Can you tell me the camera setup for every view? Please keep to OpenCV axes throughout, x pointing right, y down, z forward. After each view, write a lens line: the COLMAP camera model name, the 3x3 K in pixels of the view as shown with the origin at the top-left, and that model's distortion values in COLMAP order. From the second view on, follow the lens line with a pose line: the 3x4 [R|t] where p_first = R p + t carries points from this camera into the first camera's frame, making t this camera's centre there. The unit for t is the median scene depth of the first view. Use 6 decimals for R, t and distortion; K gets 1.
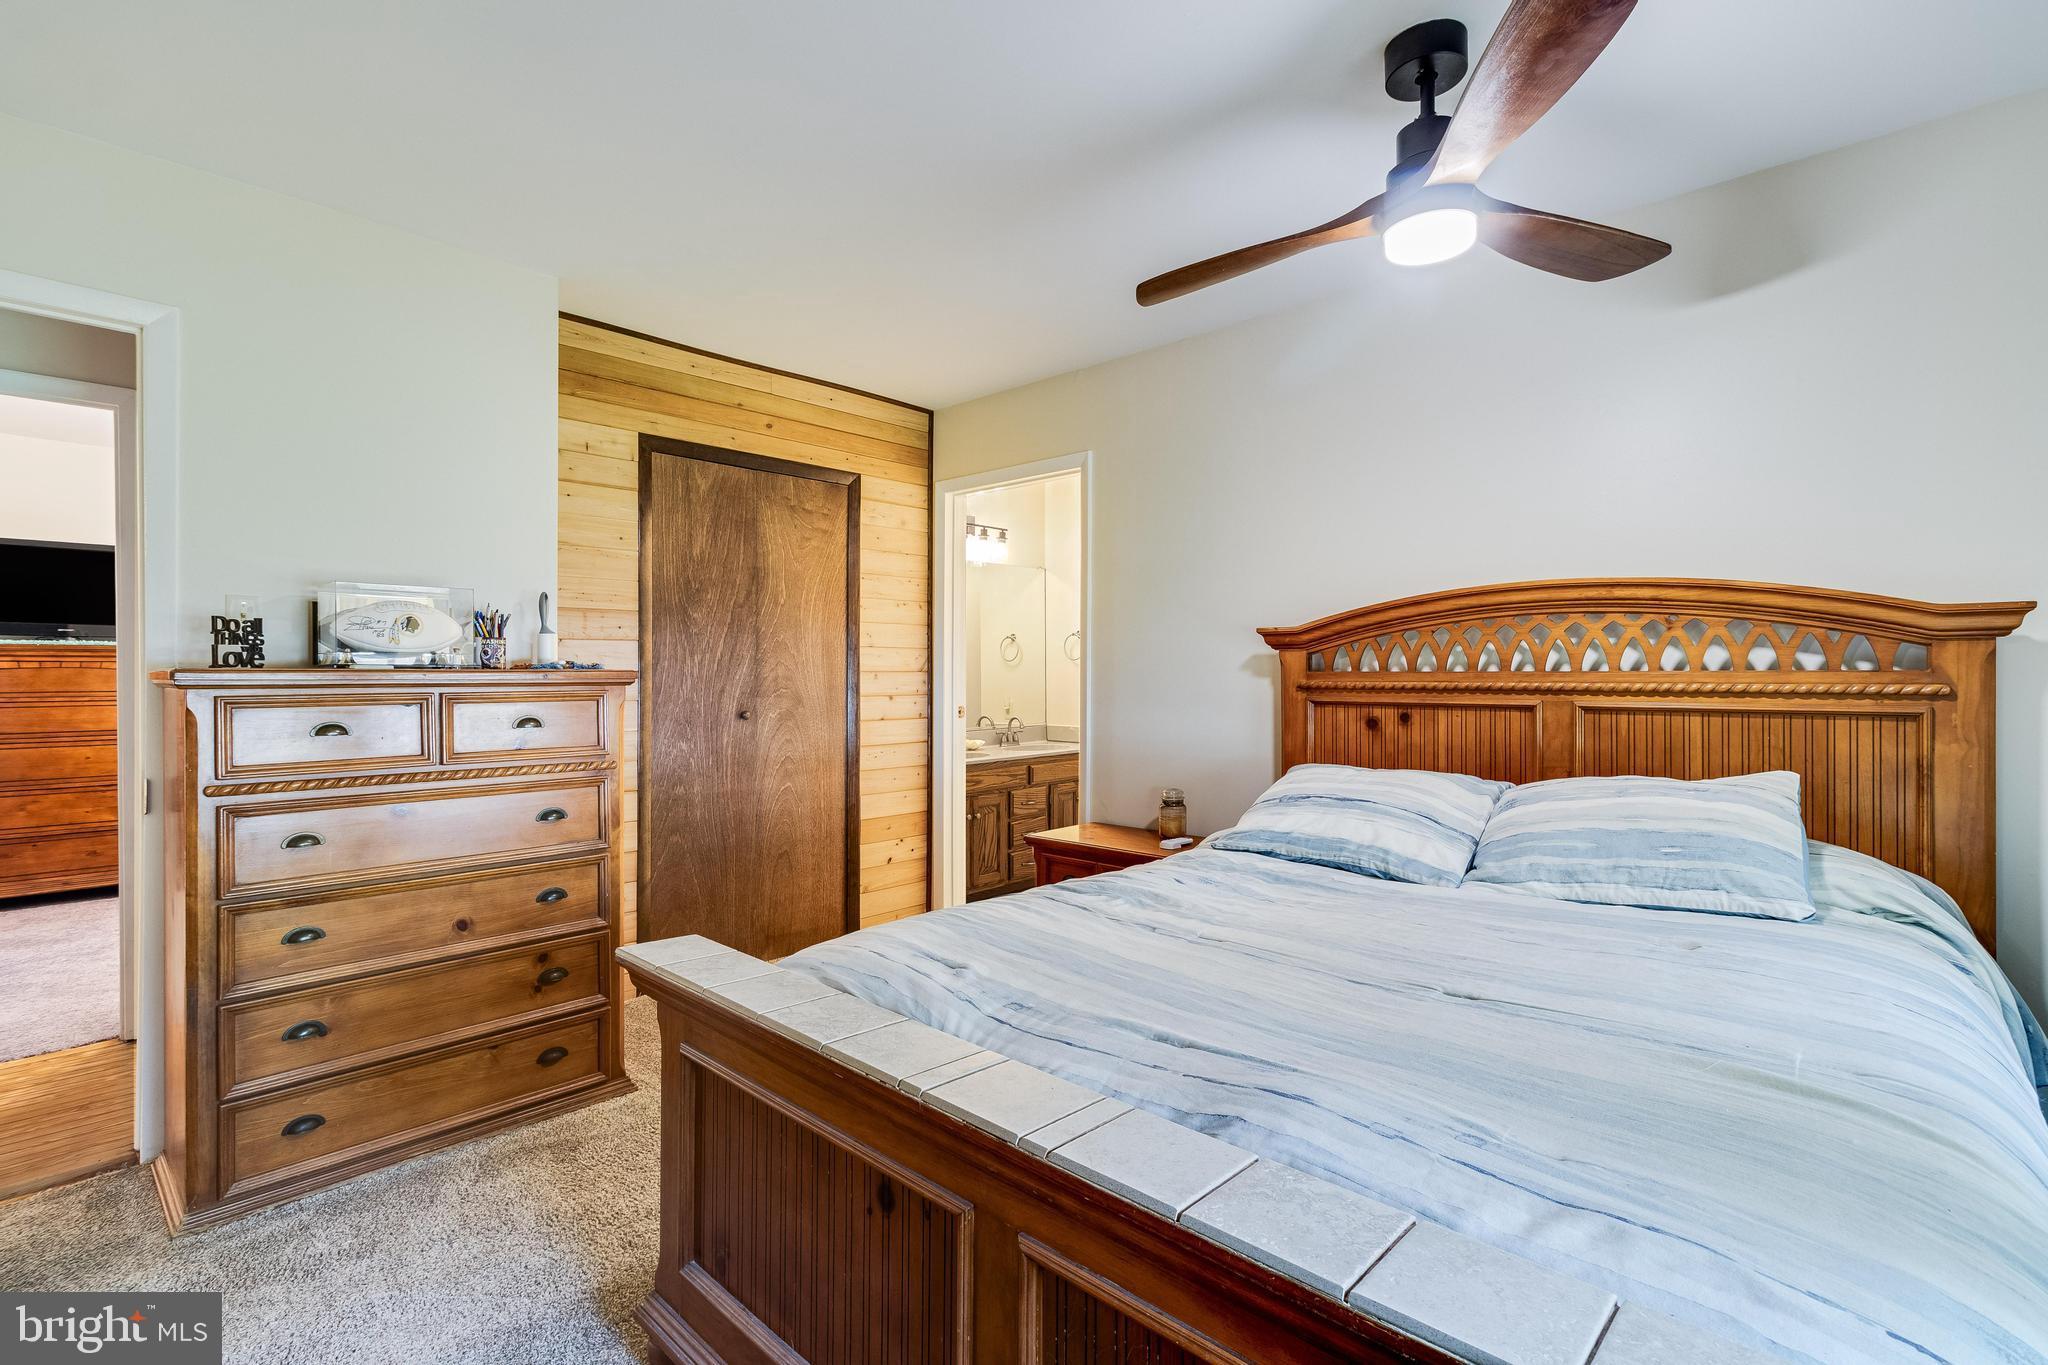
lens RADIAL K [[960.1, 0, 1016.2], [0, 960.1, 679.7], [0, 0, 1]] dist [-0.000051, 0.000307]
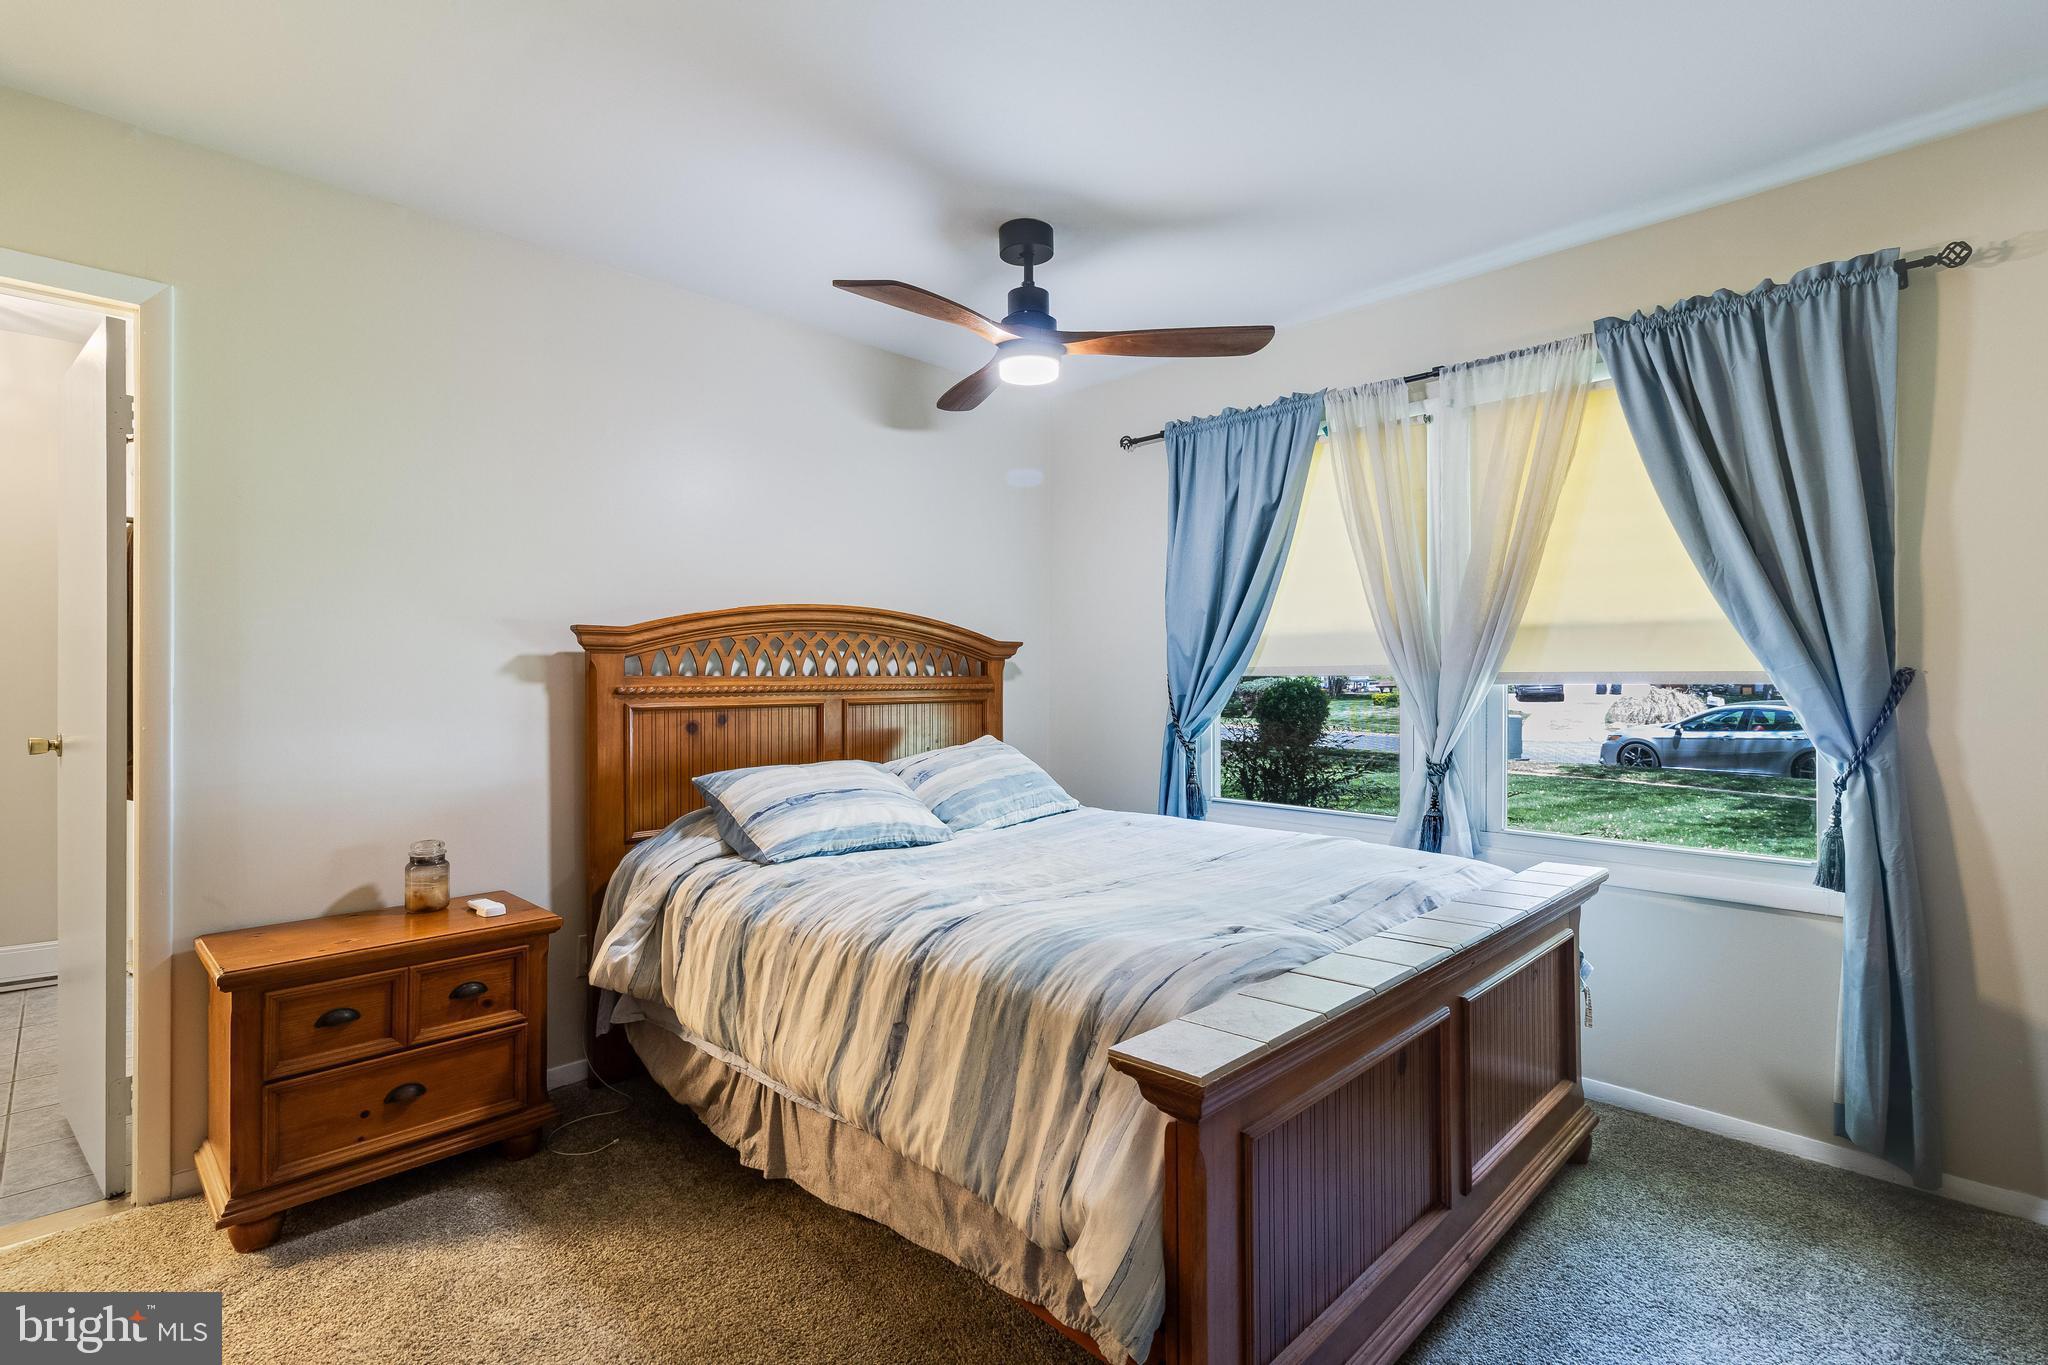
lens RADIAL K [[960.1, 0, 1012.0], [0, 960.1, 679.1], [0, 0, 1]] dist [-0.000051, 0.000307]
pose [[0.019117, -0.000003, 0.999817, -0.650471], [0.007761, 0.999970, -0.000145, -0.002590], [-0.999787, 0.007762, 0.019116, 0.666481]]
